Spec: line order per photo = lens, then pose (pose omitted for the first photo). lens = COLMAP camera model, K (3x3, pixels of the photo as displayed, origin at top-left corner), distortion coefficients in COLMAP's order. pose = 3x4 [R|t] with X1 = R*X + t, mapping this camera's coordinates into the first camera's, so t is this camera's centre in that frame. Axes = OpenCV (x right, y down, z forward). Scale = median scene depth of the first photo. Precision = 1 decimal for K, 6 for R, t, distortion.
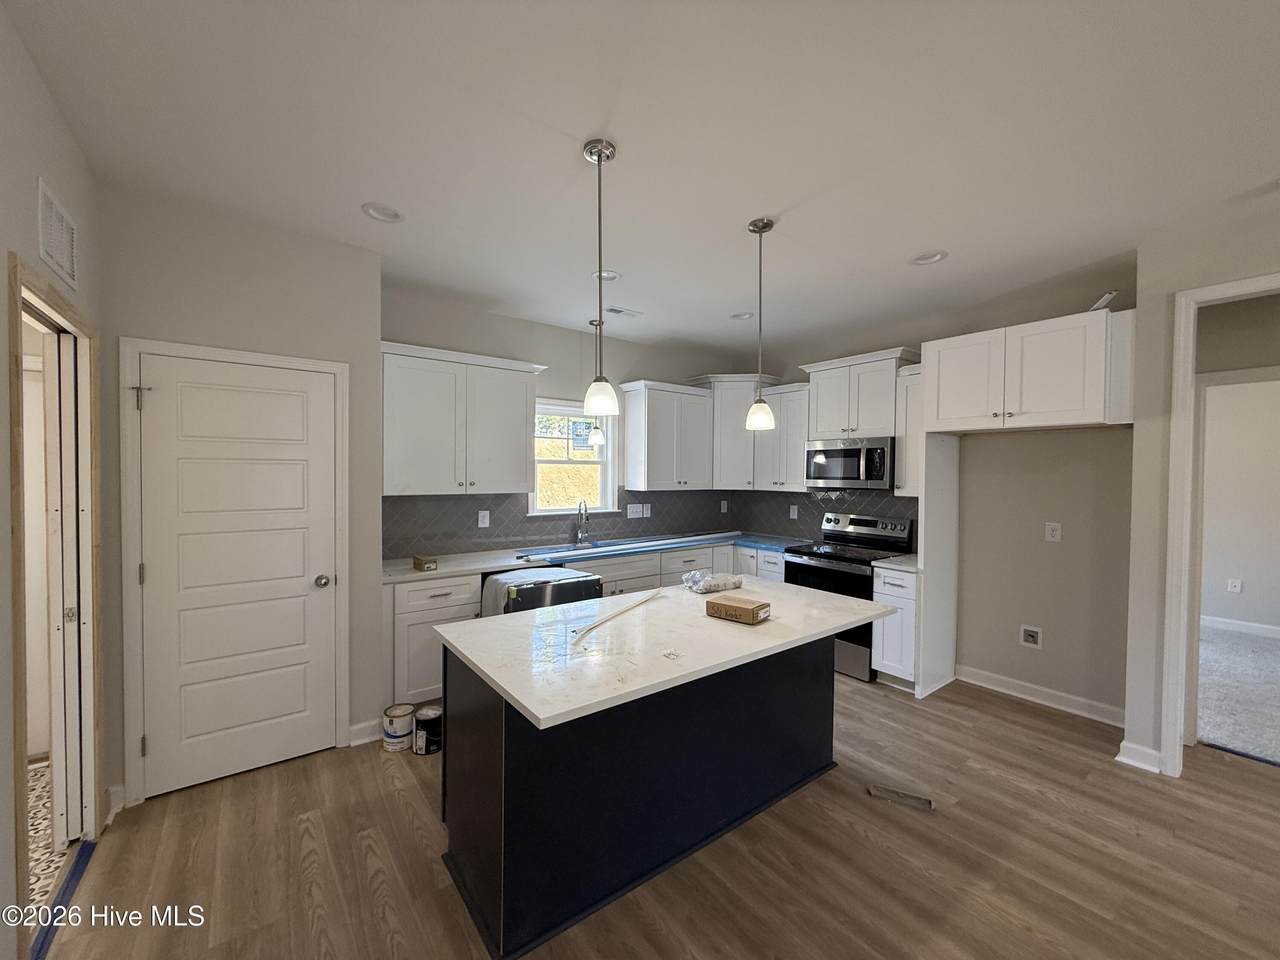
lens RADIAL K [[515.7, 0, 638.1], [0, 515.7, 480.2], [0, 0, 1]] dist [0.002703, -0.000400]
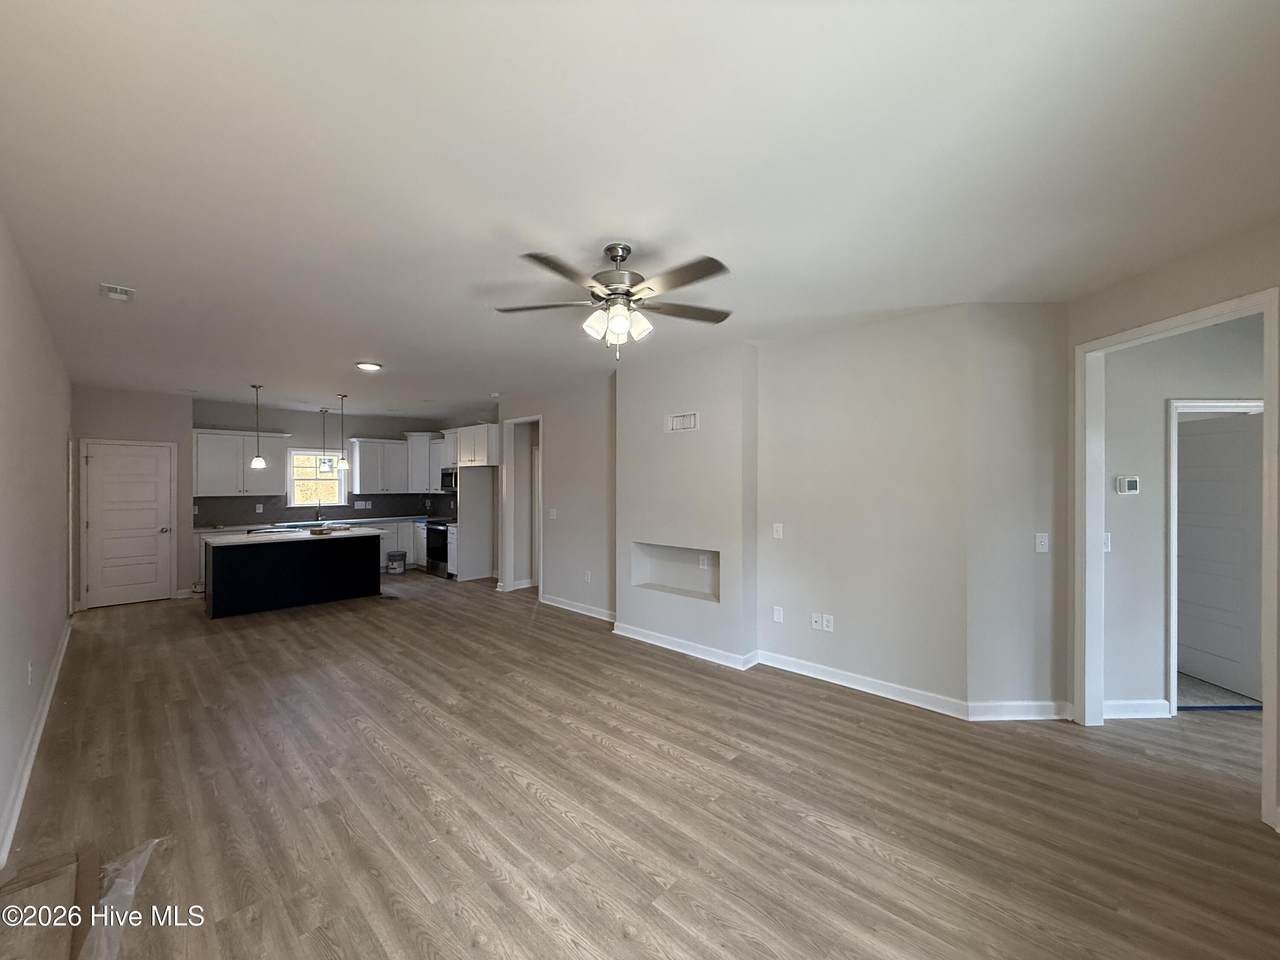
lens RADIAL K [[515.7, 0, 642.0], [0, 515.7, 479.2], [0, 0, 1]] dist [0.002703, -0.000400]
pose [[0.990495, -0.009848, 0.137197, 0.981834], [0.012539, 0.999745, -0.018758, 0.017155], [-0.136978, 0.020300, 0.990366, -1.320799]]
